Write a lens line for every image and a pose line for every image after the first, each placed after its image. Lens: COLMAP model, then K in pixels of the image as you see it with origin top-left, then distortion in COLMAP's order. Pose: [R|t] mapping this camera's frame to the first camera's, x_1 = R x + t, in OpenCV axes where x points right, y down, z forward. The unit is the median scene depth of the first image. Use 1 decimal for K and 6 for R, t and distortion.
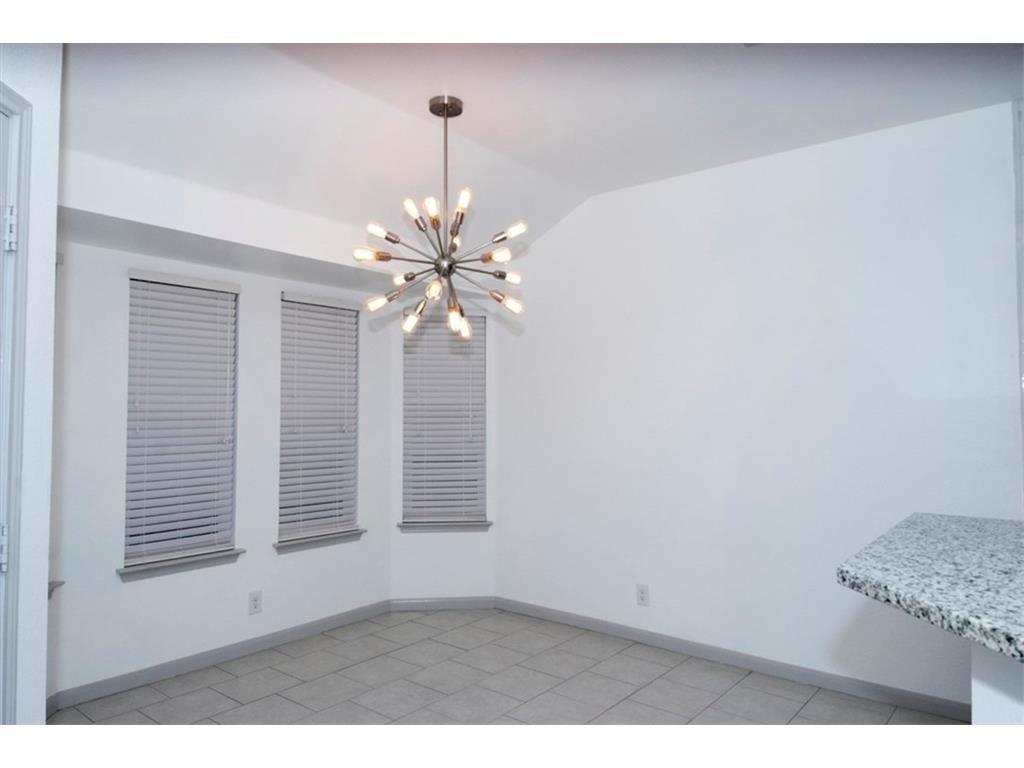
lens RADIAL K [[673.0, 0, 512.0], [0, 673.0, 384.0], [0, 0, 1]] dist [-0.001464, -0.003022]
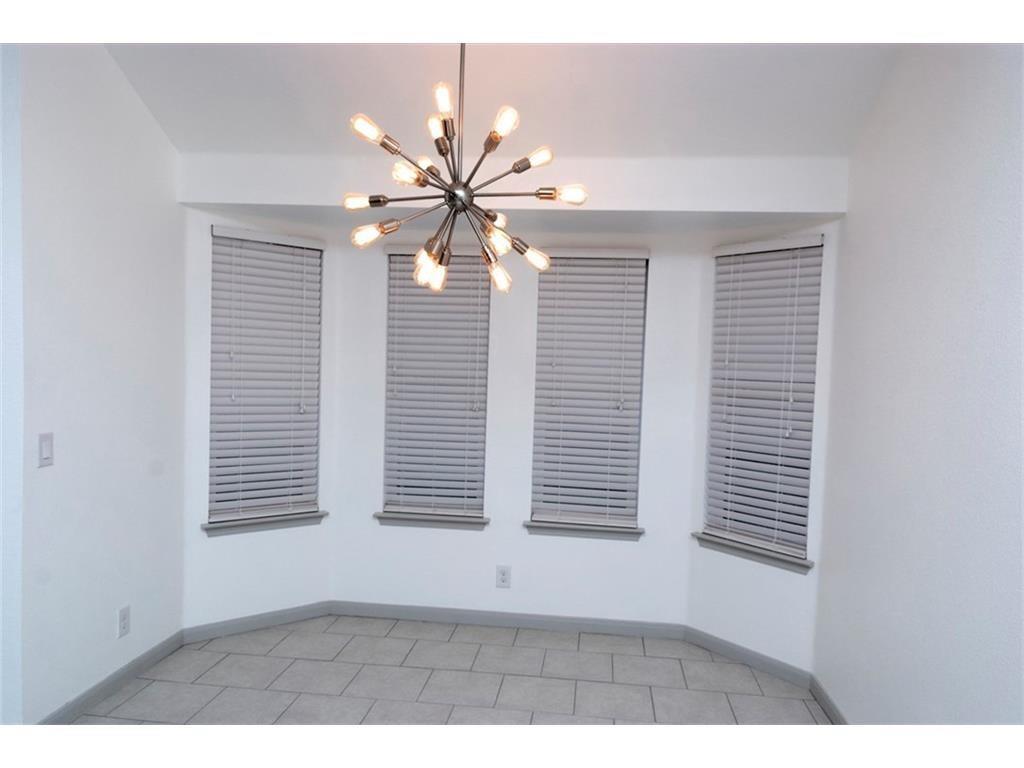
lens RADIAL K [[695.4, 0, 452.5], [0, 695.4, 395.9], [0, 0, 1]] dist [0.002677, 0.001367]
pose [[0.548630, 0.060112, -0.833902, 0.419630], [-0.001384, 0.997476, 0.070993, -0.006319], [0.836064, -0.037794, 0.547328, 0.421671]]
